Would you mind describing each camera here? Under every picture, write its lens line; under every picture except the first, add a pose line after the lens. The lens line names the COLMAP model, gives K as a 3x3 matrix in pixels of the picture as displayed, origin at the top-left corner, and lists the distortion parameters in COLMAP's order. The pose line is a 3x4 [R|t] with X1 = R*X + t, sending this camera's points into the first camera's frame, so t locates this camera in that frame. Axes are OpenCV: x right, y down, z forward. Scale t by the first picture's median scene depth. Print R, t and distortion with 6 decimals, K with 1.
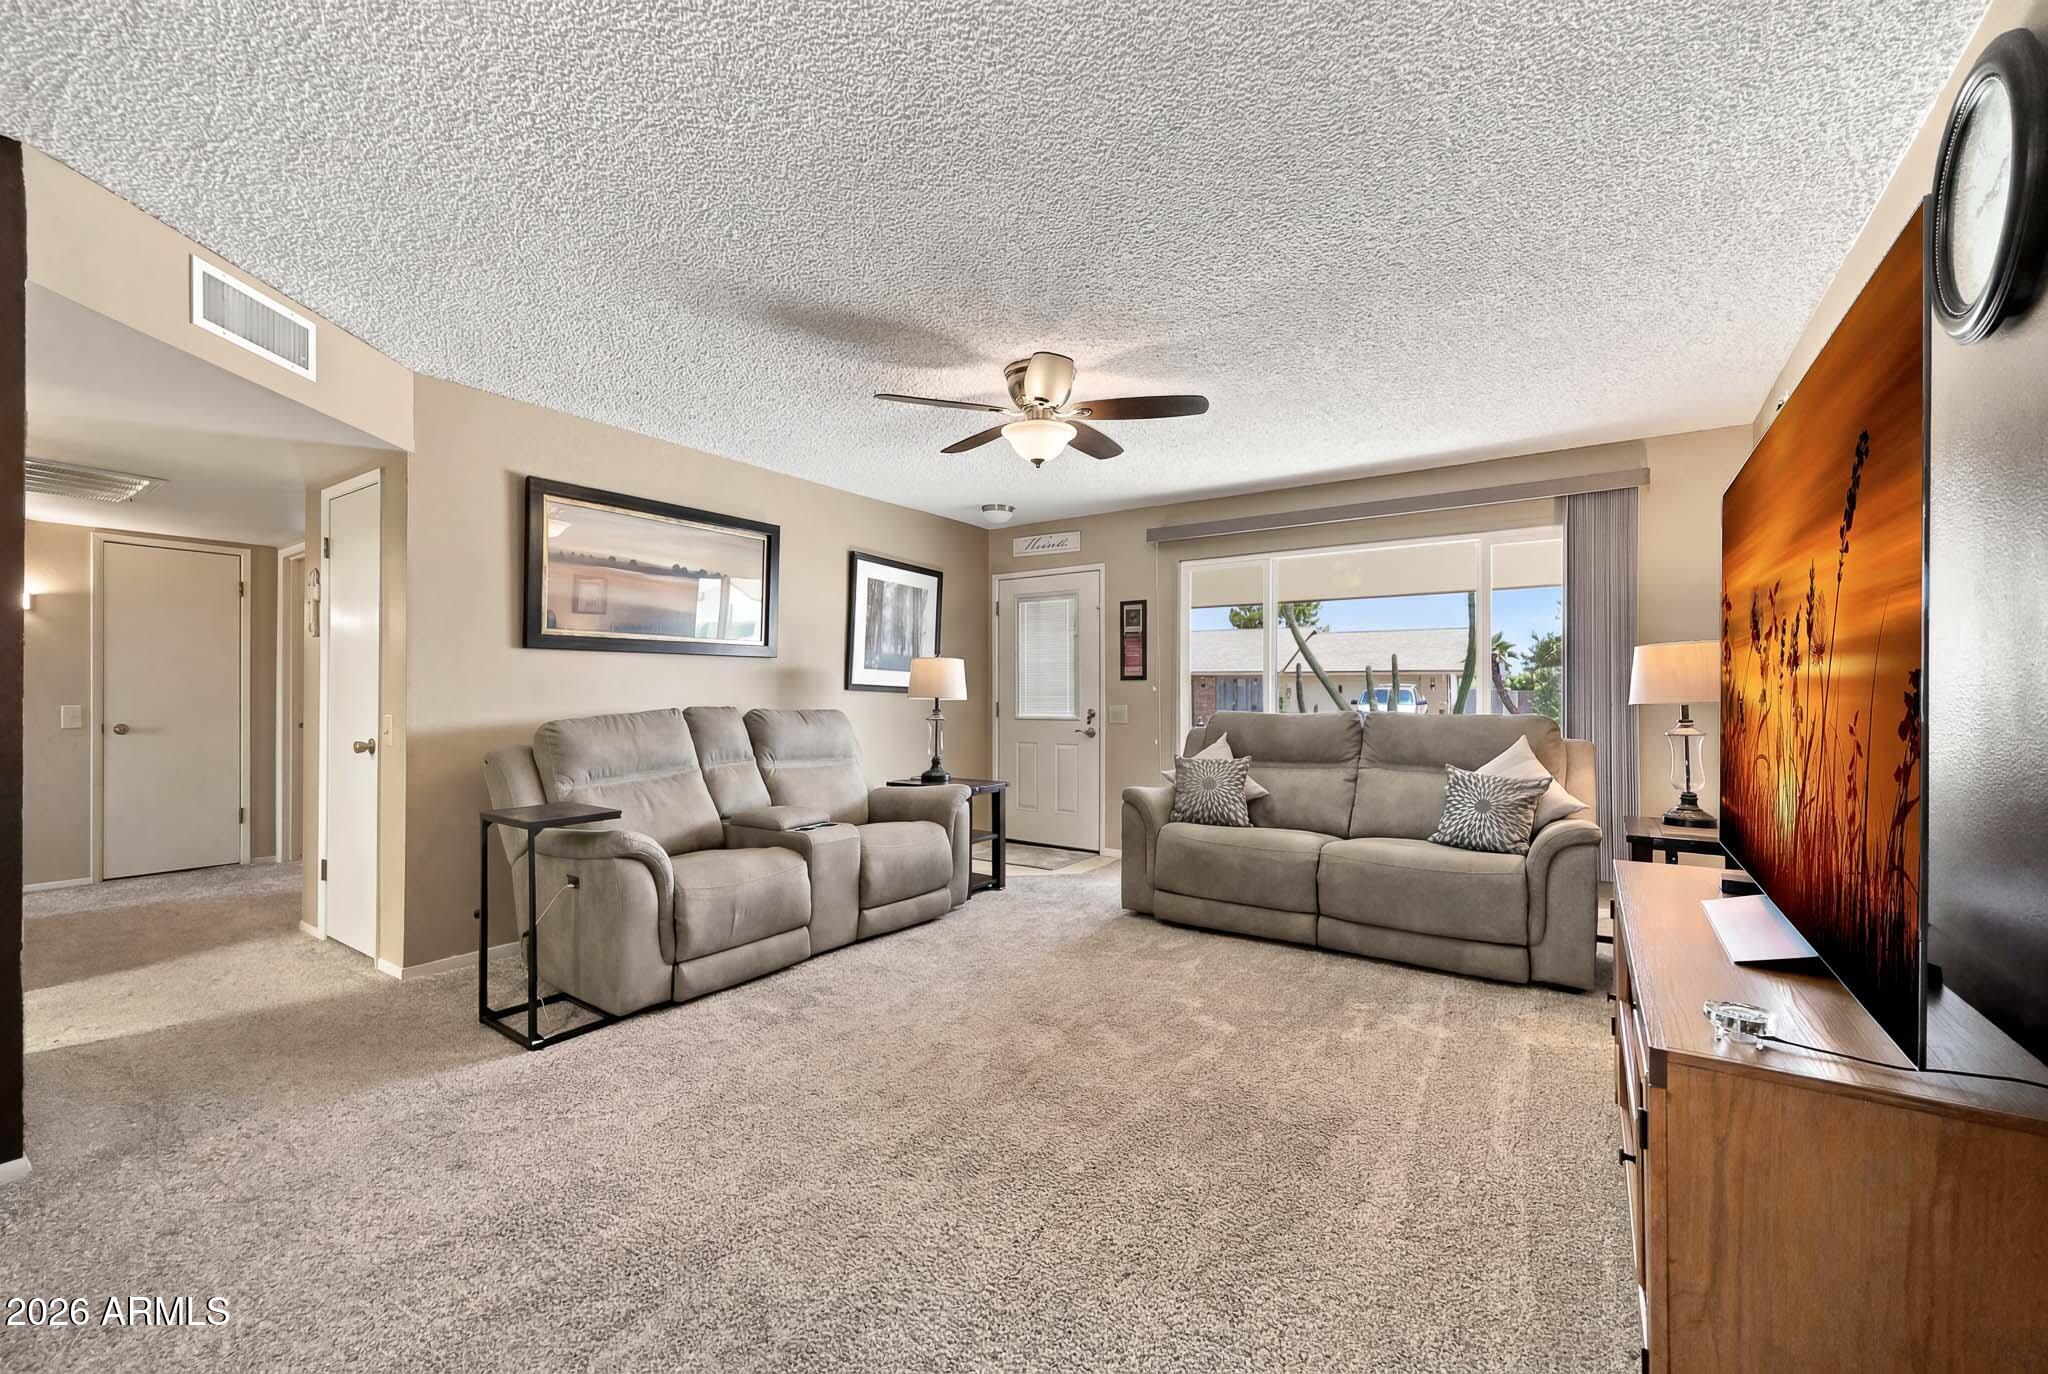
lens RADIAL K [[821.5, 0, 1024.9], [0, 821.5, 689.1], [0, 0, 1]] dist [0.000415, -0.000083]
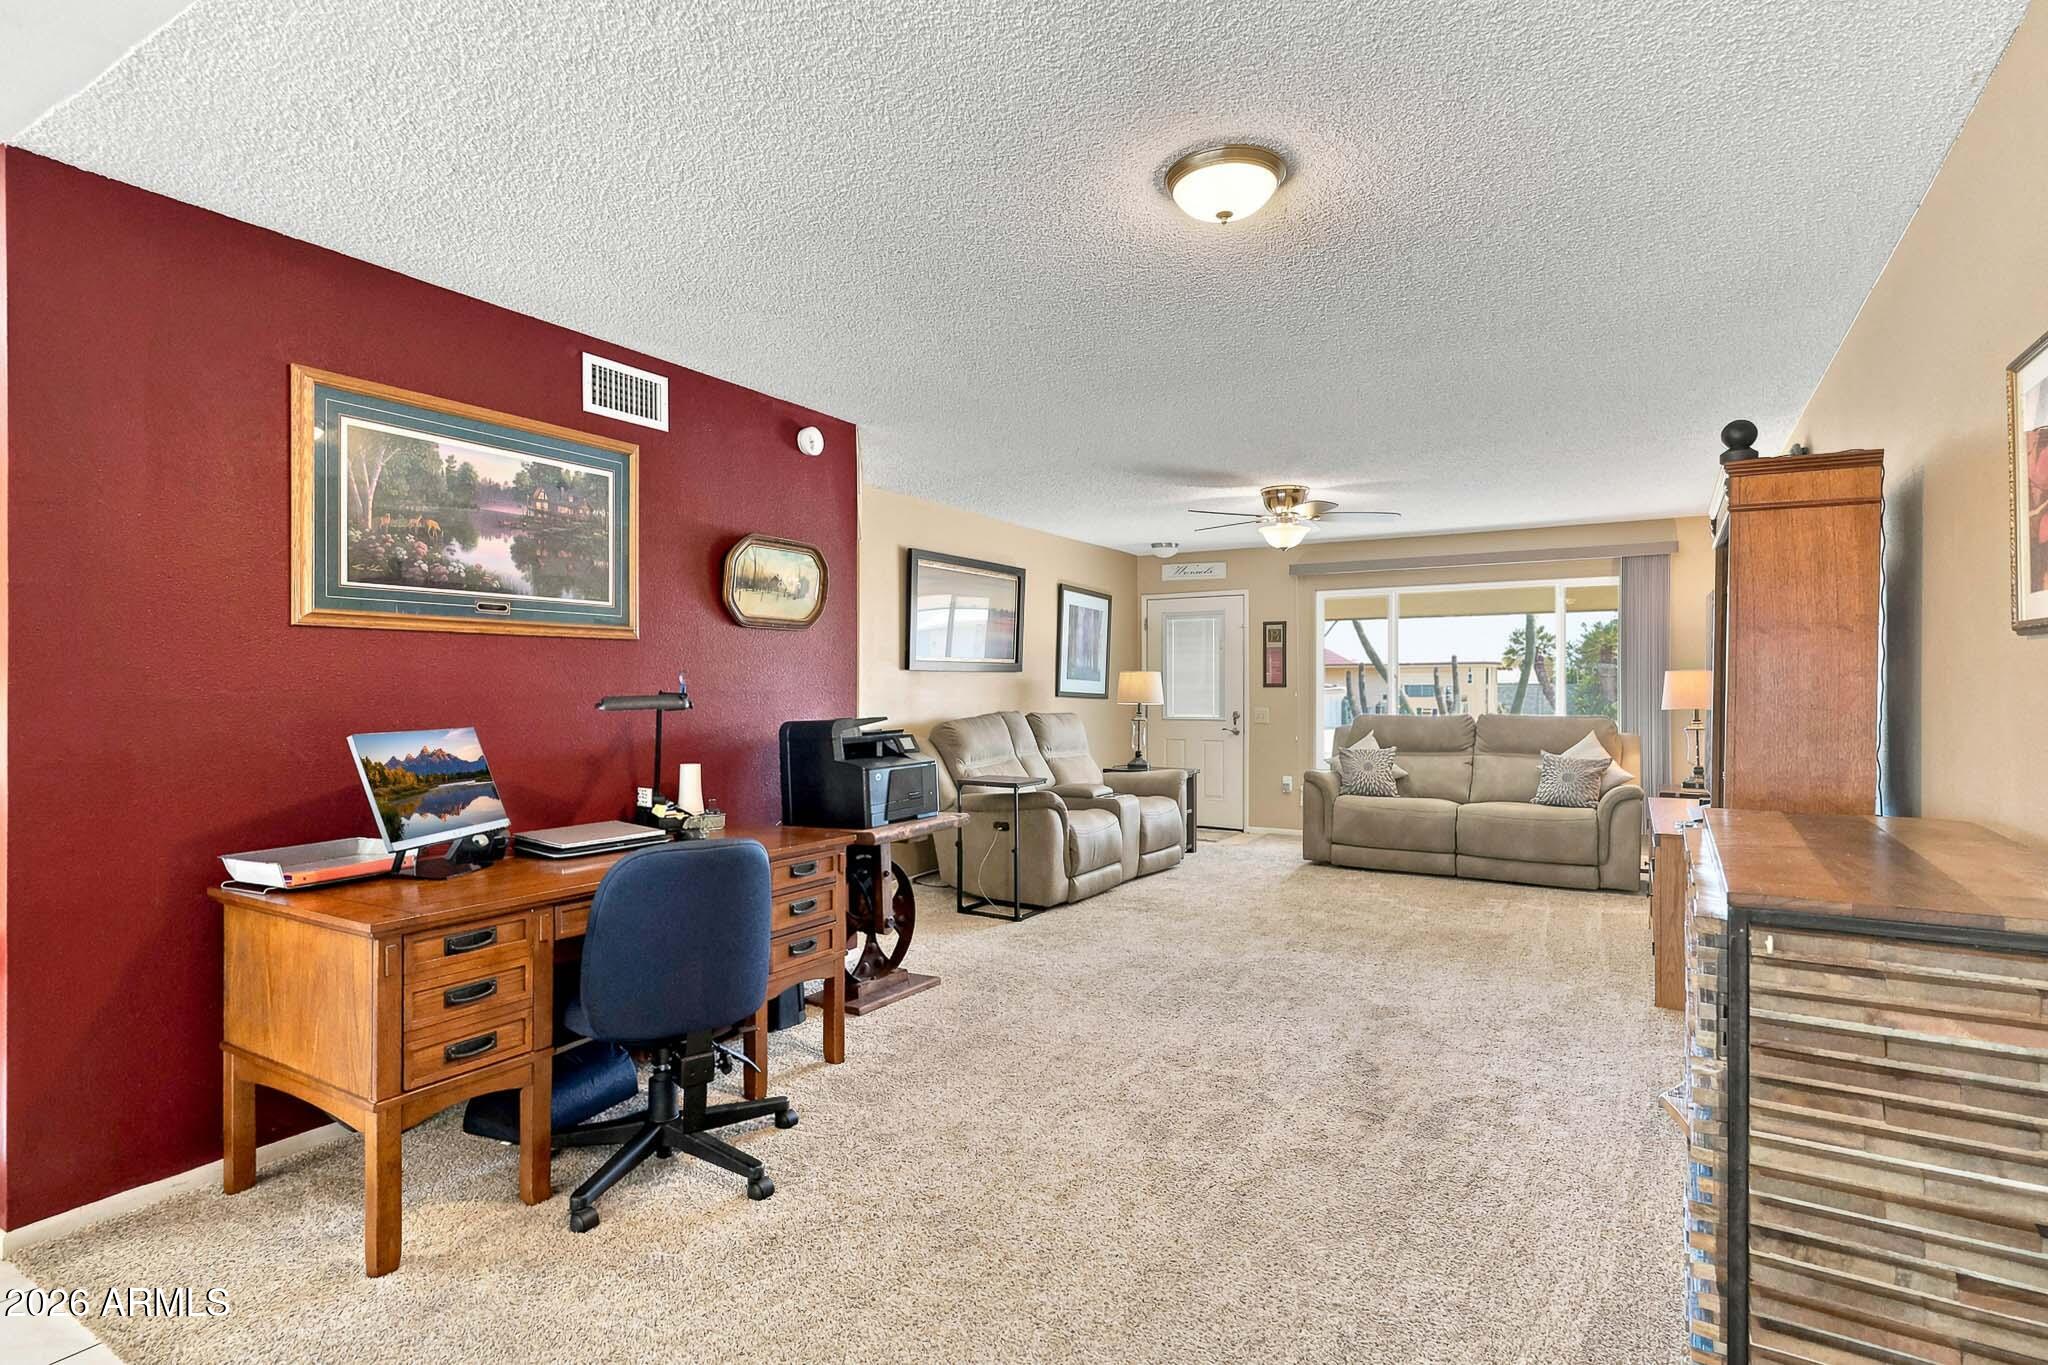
lens RADIAL K [[1023.5, 0, 1022.6], [0, 1023.5, 687.0], [0, 0, 1]] dist [0.003383, -0.001978]
pose [[0.998238, -0.000795, 0.059330, -0.448684], [0.000512, 0.999988, 0.004793, -0.025691], [-0.059333, -0.004754, 0.998227, -0.660641]]
